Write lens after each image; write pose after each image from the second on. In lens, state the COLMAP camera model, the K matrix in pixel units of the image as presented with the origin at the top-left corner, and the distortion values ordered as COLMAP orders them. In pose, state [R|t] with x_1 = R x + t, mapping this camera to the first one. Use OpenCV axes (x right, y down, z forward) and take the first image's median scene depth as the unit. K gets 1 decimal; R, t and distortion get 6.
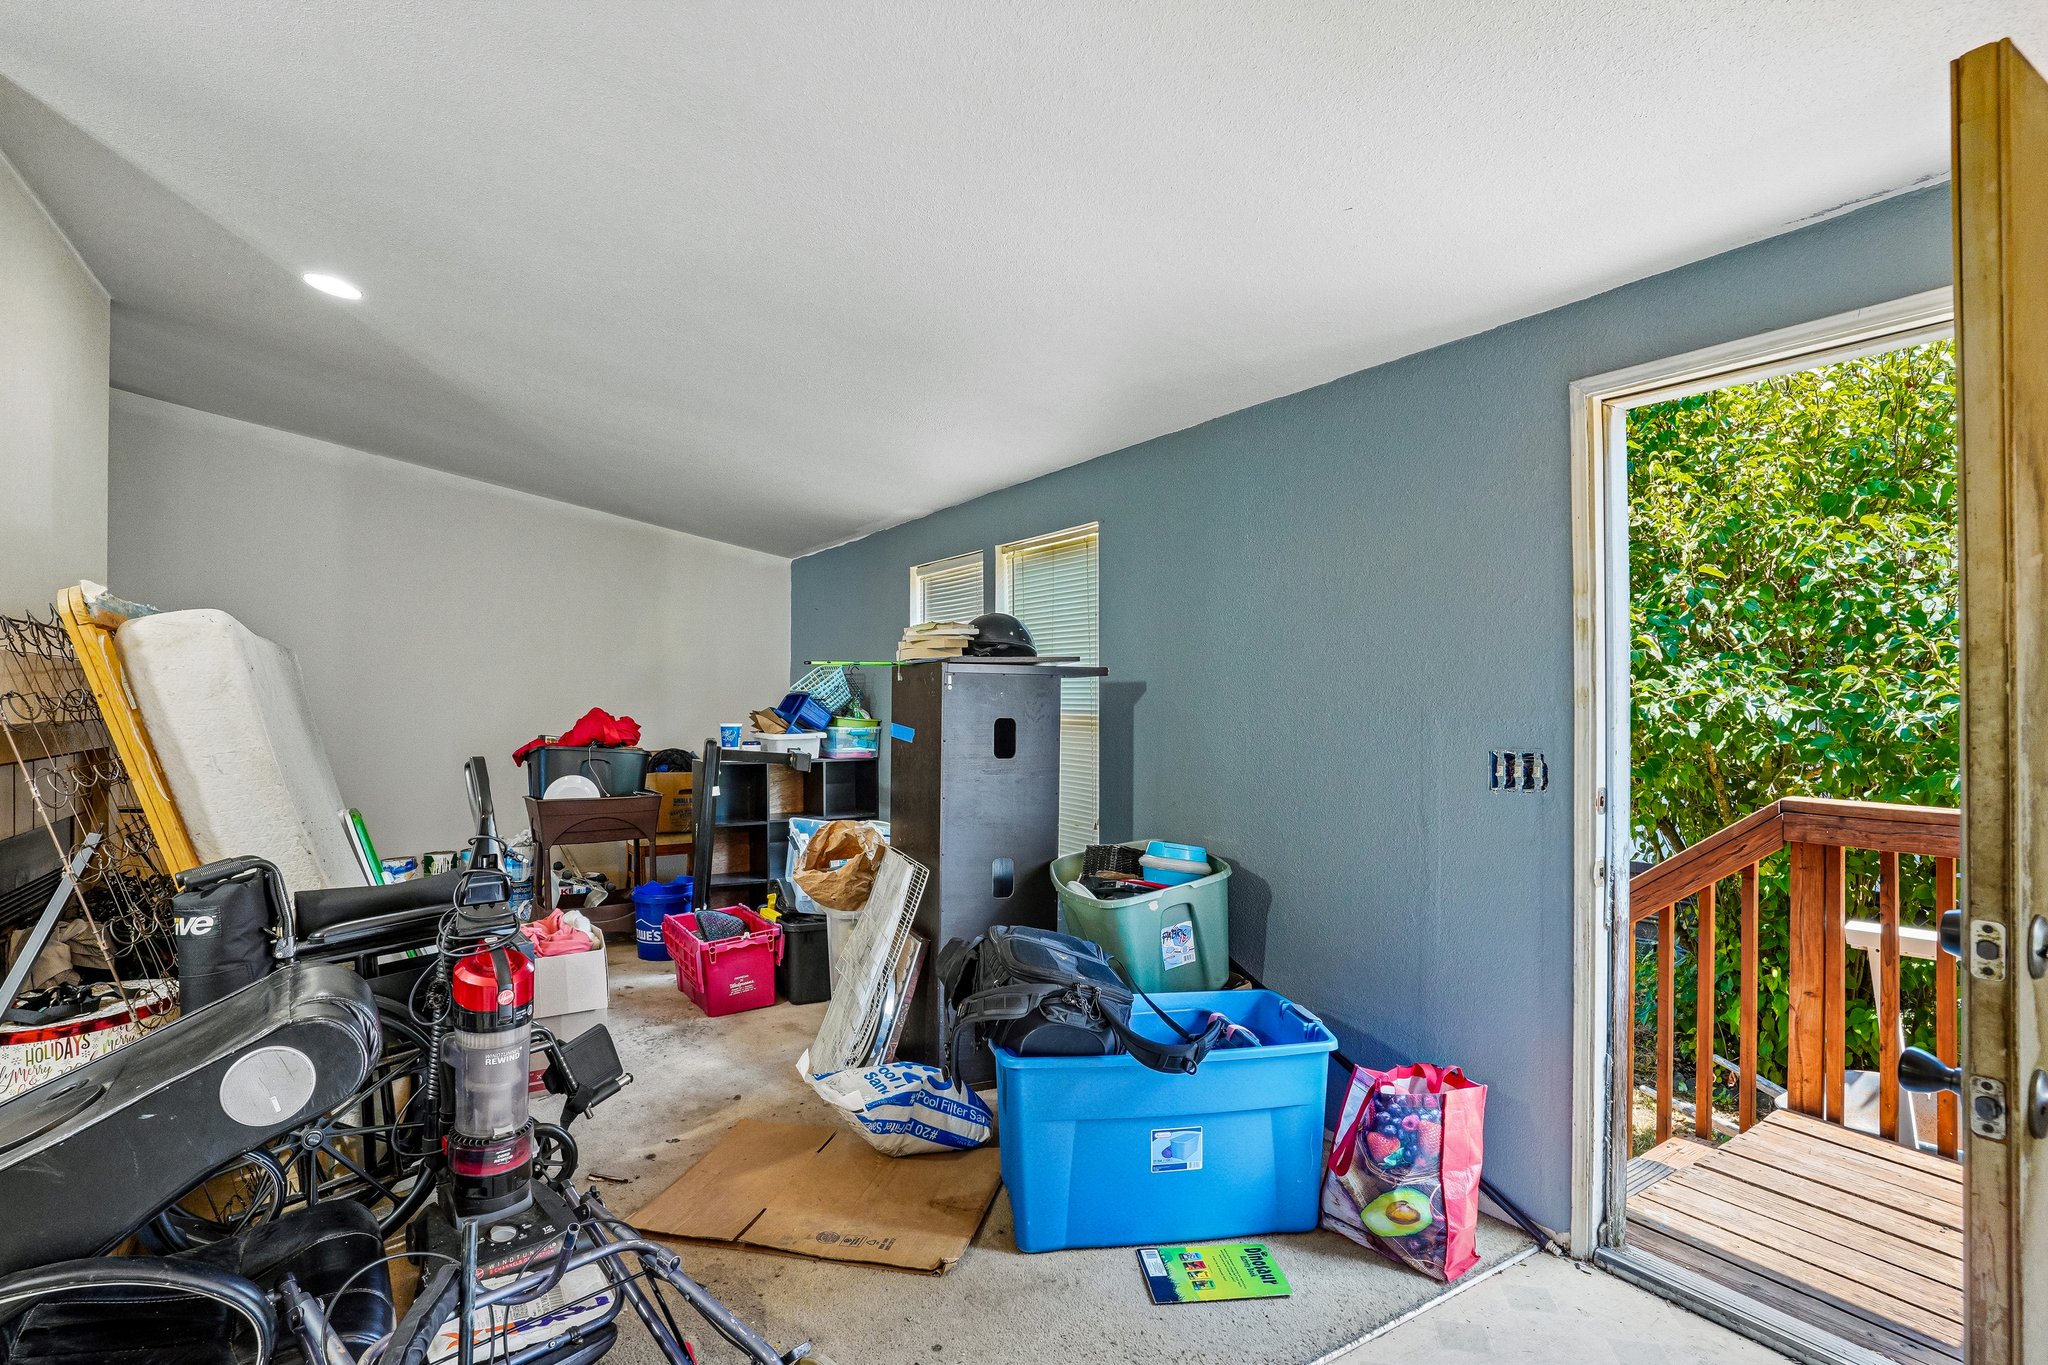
lens RADIAL K [[1033.6, 0, 1023.6], [0, 1033.6, 687.3], [0, 0, 1]] dist [0.001067, 0.000036]
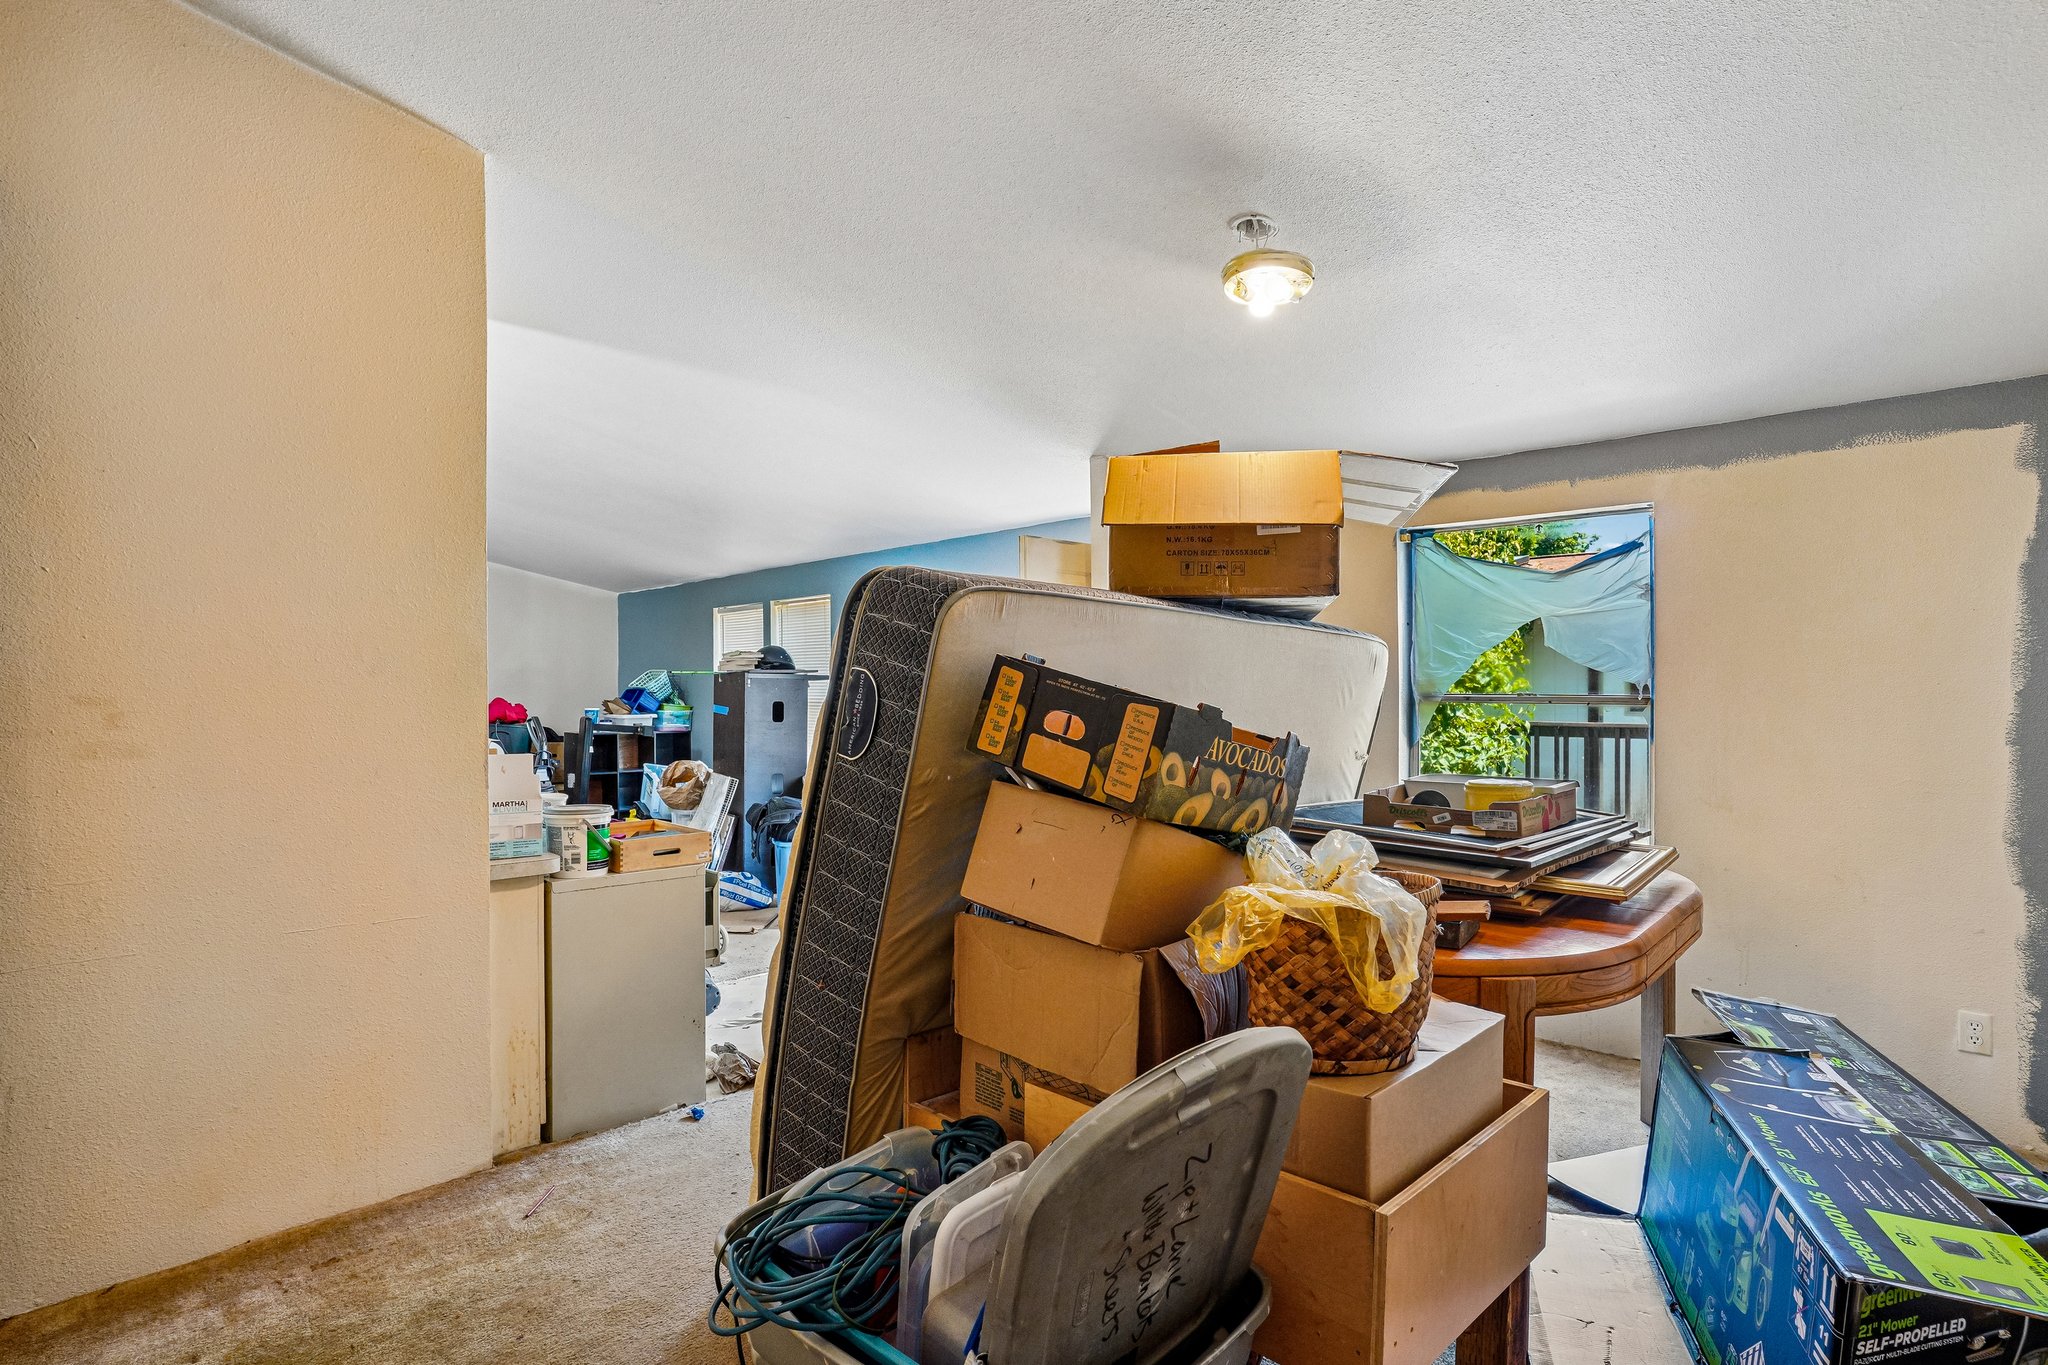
lens RADIAL K [[1033.6, 0, 1036.2], [0, 1033.6, 702.1], [0, 0, 1]] dist [0.001067, 0.000036]
pose [[0.972334, -0.003575, 0.233567, -0.000092], [-0.000899, 0.999818, 0.019048, -0.005422], [-0.233593, -0.018731, 0.972154, -0.876323]]
